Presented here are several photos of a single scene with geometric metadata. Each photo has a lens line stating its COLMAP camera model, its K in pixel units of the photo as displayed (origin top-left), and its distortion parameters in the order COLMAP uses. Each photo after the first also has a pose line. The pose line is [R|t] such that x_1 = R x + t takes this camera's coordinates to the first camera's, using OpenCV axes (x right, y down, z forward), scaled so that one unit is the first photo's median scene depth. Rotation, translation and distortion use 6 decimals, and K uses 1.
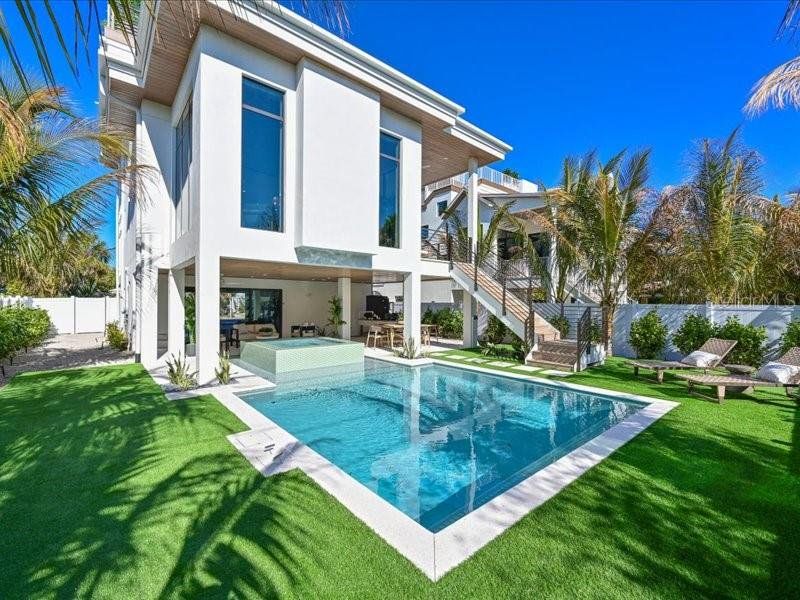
lens RADIAL K [[350.6, 0, 400.2], [0, 350.6, 301.3], [0, 0, 1]] dist [0.002667, -0.001549]
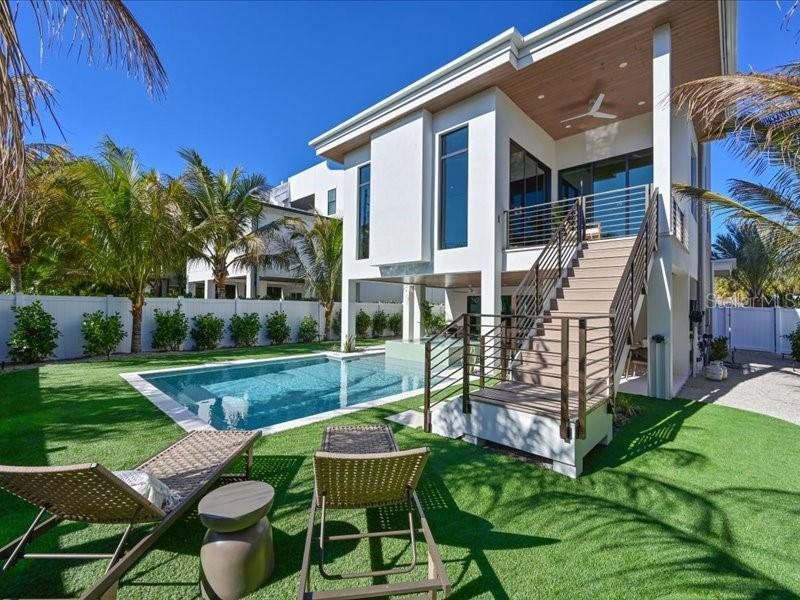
lens RADIAL K [[350.6, 0, 401.2], [0, 350.6, 298.9], [0, 0, 1]] dist [0.002667, -0.001549]
pose [[0.105921, -0.015427, -0.994255, 0.998546], [-0.009156, 0.999822, -0.016488, -0.000423], [0.994332, 0.010850, 0.105761, 0.850256]]
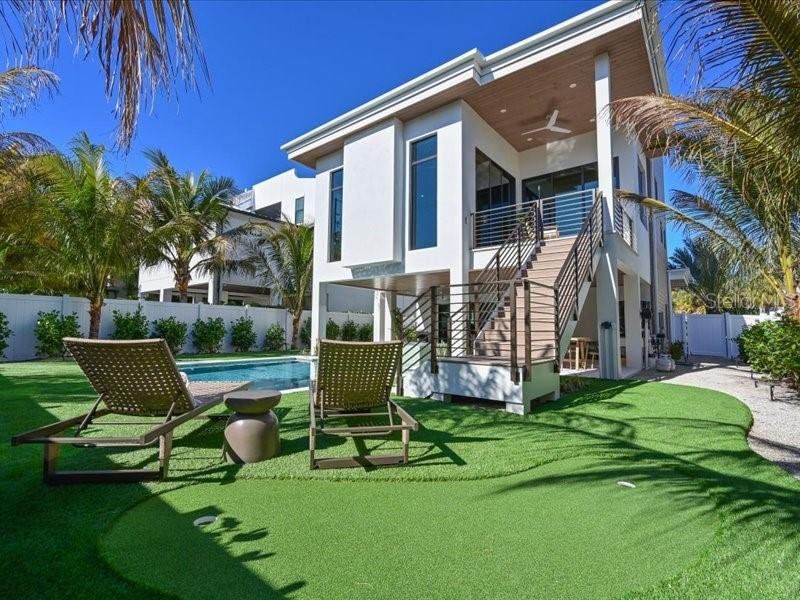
lens RADIAL K [[376.8, 0, 397.8], [0, 376.8, 299.5], [0, 0, 1]] dist [0.003076, -0.000396]
pose [[0.179924, -0.072105, -0.981034, 1.101657], [-0.007731, 0.997175, -0.074709, 0.077069], [0.983650, 0.021026, 0.178859, 0.828570]]
